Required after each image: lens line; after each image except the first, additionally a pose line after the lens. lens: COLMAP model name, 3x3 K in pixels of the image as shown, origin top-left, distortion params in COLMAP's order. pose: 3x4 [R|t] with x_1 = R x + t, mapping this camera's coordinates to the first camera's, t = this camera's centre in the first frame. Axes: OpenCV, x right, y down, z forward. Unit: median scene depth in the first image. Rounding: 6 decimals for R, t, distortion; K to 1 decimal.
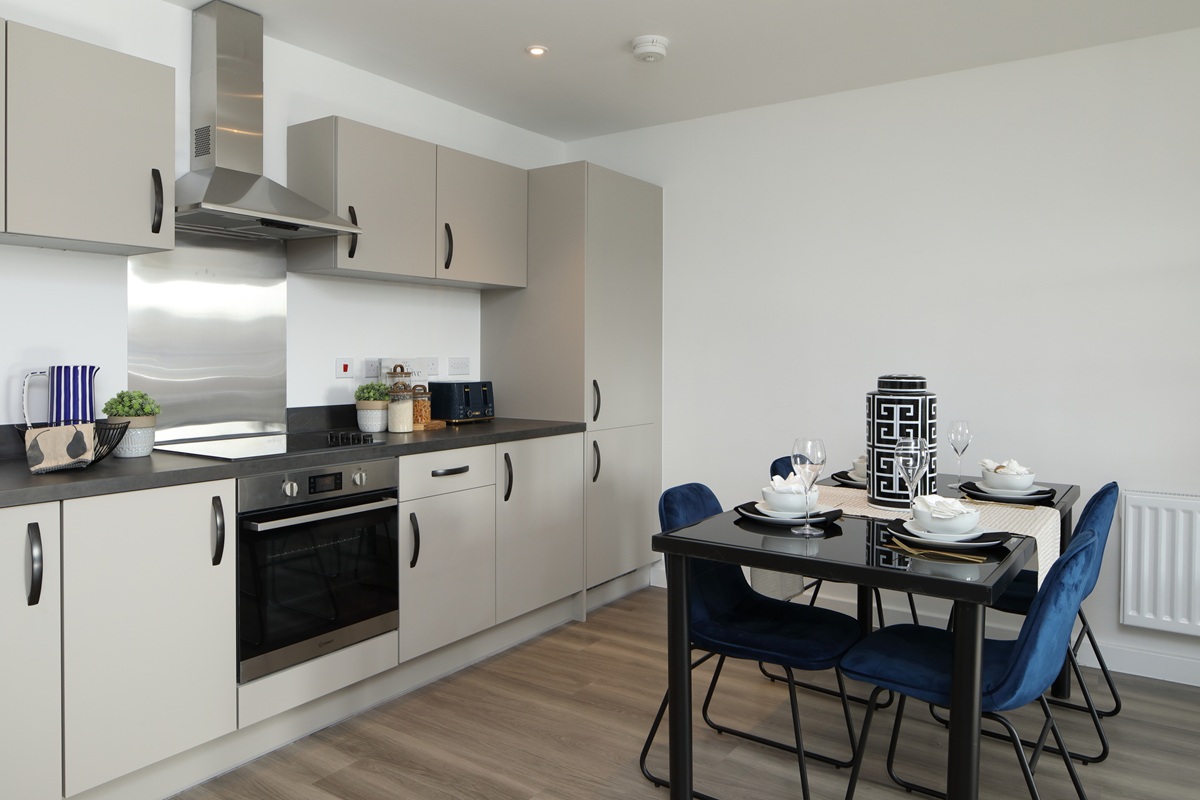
lens RADIAL K [[809.6, 0, 599.1], [0, 809.6, 368.9], [0, 0, 1]] dist [-0.001362, -0.001075]
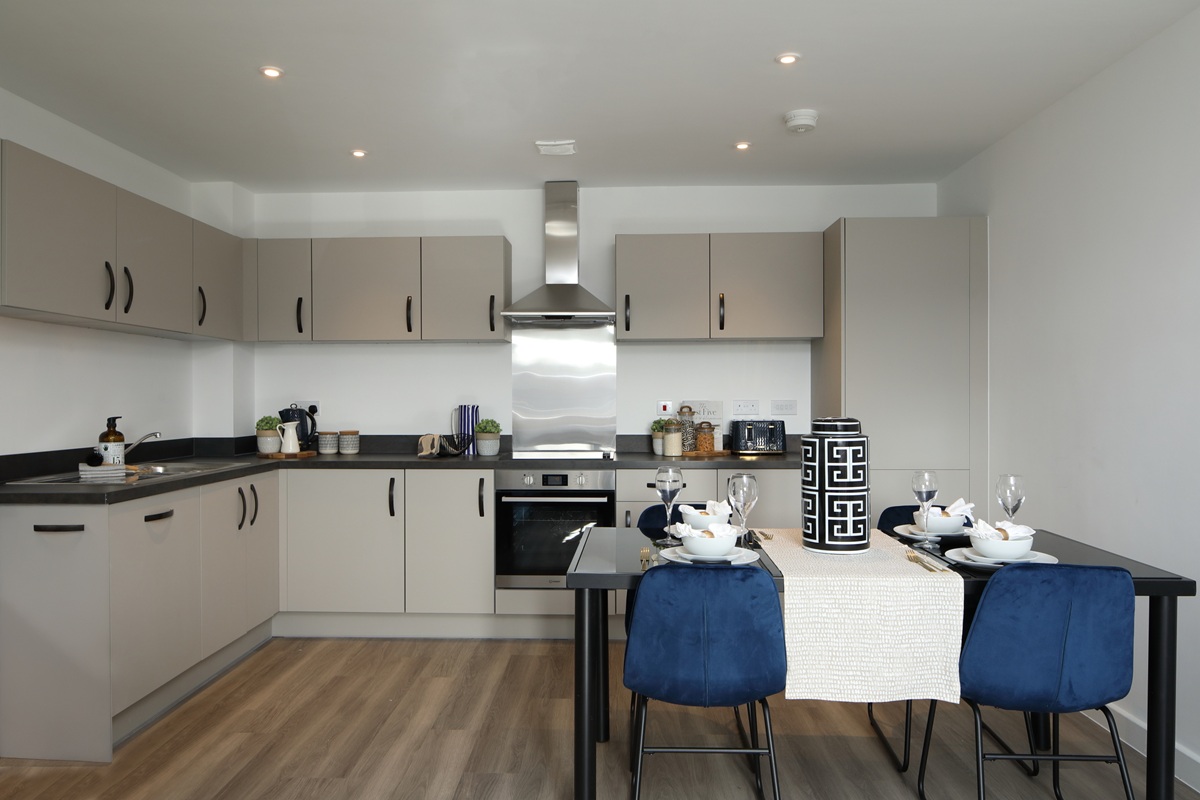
lens RADIAL K [[828.8, 0, 600.0], [0, 828.8, 400.0], [0, 0, 1]] dist [-0.038338, -0.000630]
pose [[0.540499, -0.001162, -0.841344, 1.056499], [-0.010010, 0.999919, -0.007812, -0.003419], [0.841285, 0.012645, 0.540444, 0.198165]]
